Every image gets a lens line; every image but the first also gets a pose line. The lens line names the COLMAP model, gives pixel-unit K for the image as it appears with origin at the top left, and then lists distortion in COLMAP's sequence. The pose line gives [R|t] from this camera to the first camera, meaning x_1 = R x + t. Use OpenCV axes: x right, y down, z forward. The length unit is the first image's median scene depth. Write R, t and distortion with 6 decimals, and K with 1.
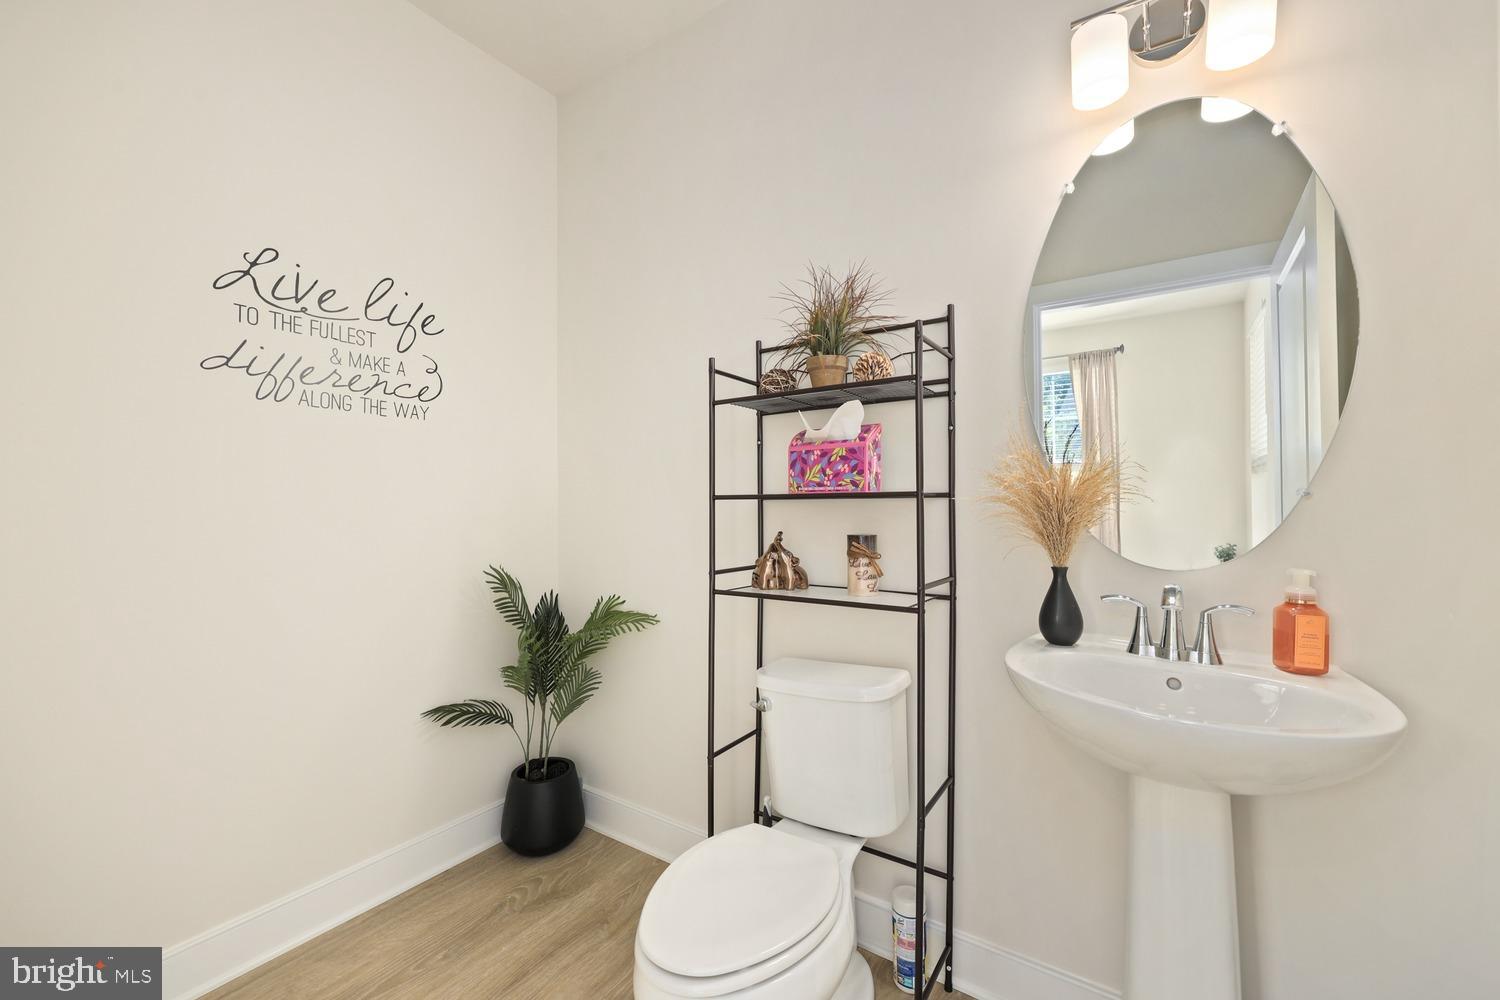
lens RADIAL K [[609.5, 0, 750.9], [0, 609.5, 478.3], [0, 0, 1]] dist [-0.001103, -0.000191]
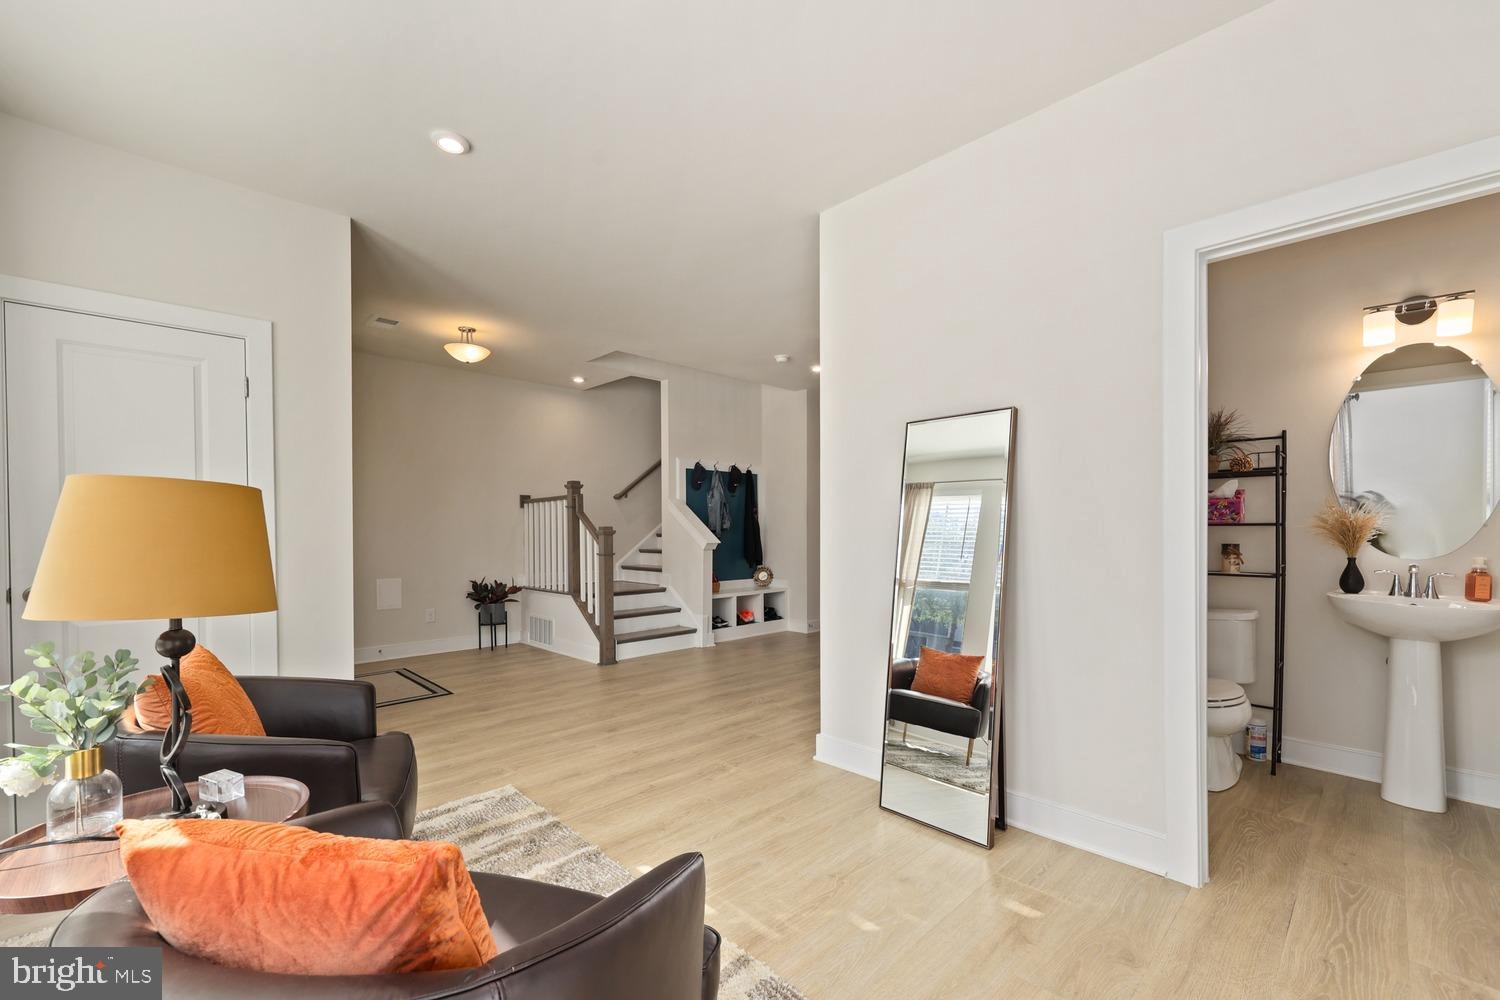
lens RADIAL K [[620.4, 0, 749.8], [0, 620.4, 520.0], [0, 0, 1]] dist [-0.001402, -0.000521]
pose [[0.978293, 0.002563, -0.207212, -1.163148], [0.002350, 0.999722, 0.023458, -0.047337], [0.207214, -0.023435, 0.978015, -1.641591]]
